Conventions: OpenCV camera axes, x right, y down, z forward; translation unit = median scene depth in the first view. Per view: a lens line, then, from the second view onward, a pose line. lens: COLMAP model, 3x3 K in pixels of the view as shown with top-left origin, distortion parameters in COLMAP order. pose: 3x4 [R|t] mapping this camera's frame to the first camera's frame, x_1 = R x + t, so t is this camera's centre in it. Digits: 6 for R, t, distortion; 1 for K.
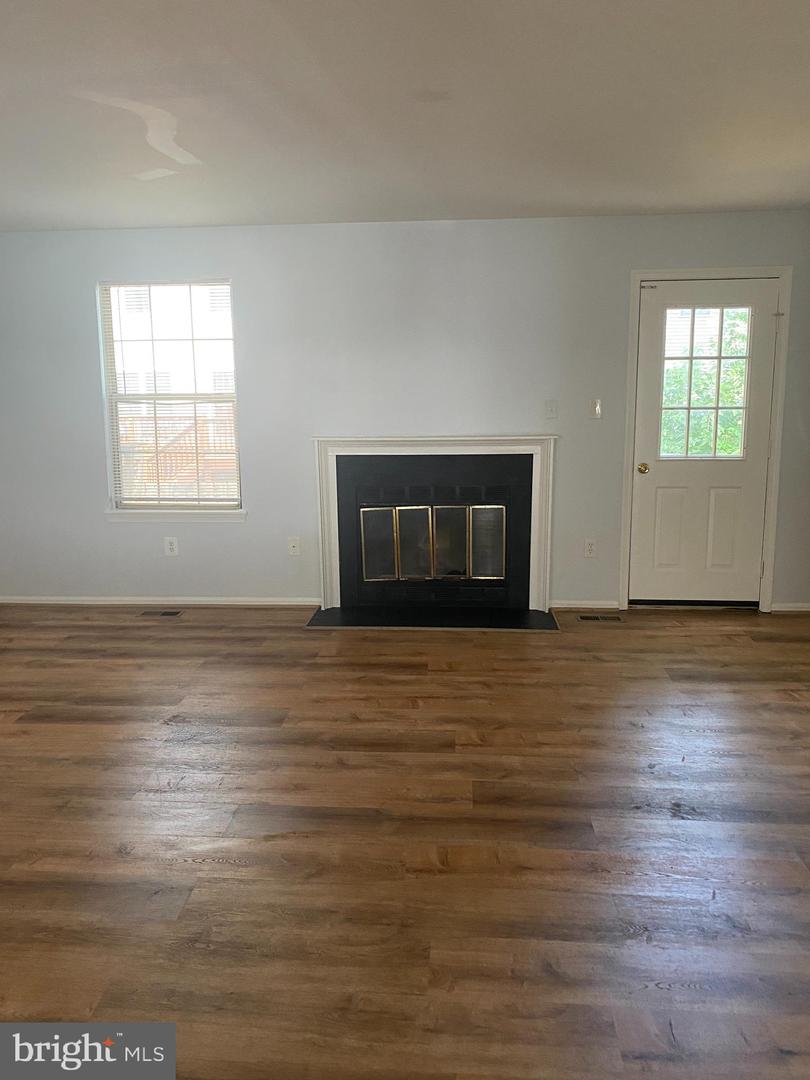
lens RADIAL K [[821.9, 0, 406.0], [0, 821.9, 528.0], [0, 0, 1]] dist [0.003594, -0.003510]
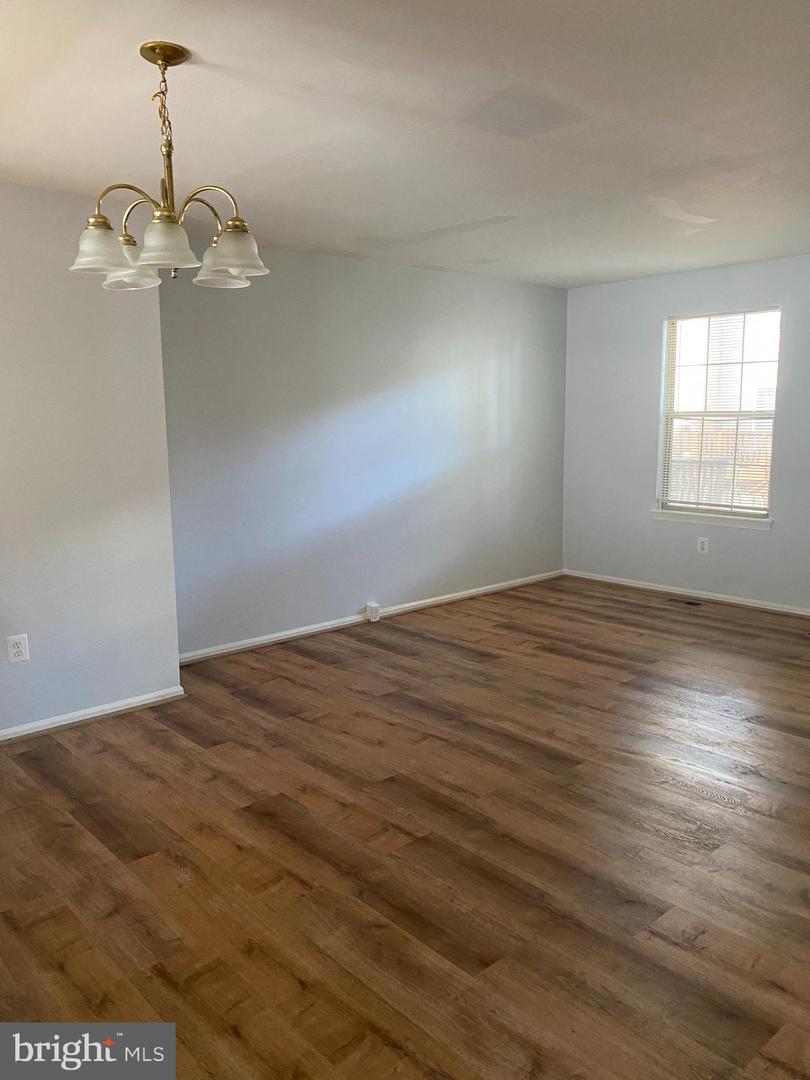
lens RADIAL K [[830.6, 0, 405.0], [0, 830.6, 540.0], [0, 0, 1]] dist [0.042528, -0.048851]
pose [[0.720250, 0.109303, -0.685049, 0.217476], [-0.112561, 0.992837, 0.040068, 0.015412], [0.684522, 0.048251, 0.727394, -0.125373]]
